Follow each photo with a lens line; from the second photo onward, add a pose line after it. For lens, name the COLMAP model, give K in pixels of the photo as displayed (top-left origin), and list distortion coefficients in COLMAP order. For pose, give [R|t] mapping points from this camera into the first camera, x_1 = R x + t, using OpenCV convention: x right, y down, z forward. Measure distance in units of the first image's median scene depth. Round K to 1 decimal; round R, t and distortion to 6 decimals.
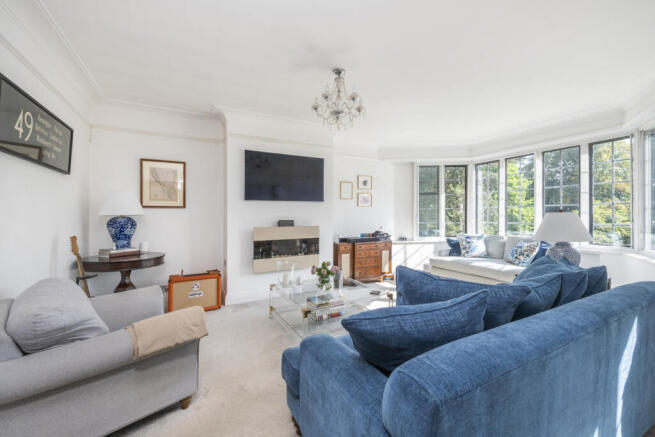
lens RADIAL K [[262.6, 0, 325.4], [0, 262.6, 217.8], [0, 0, 1]] dist [-0.000911, -0.000155]
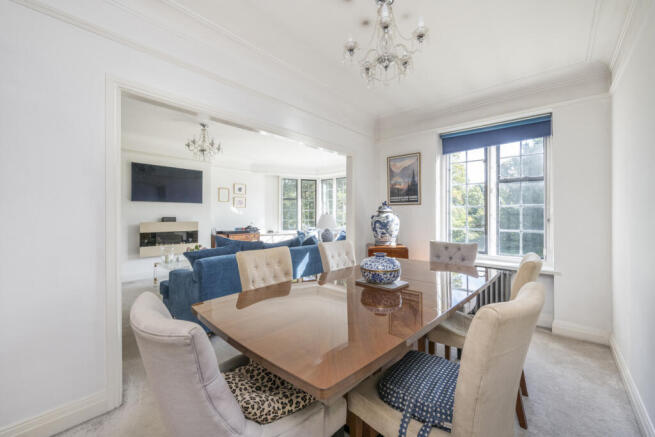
lens RADIAL K [[262.6, 0, 332.8], [0, 262.6, 220.8], [0, 0, 1]] dist [-0.000911, -0.000155]
pose [[0.927403, 0.002881, 0.374053, 0.094740], [-0.008433, 0.999877, 0.013207, 0.002813], [-0.373969, -0.015402, 0.927313, -0.416522]]
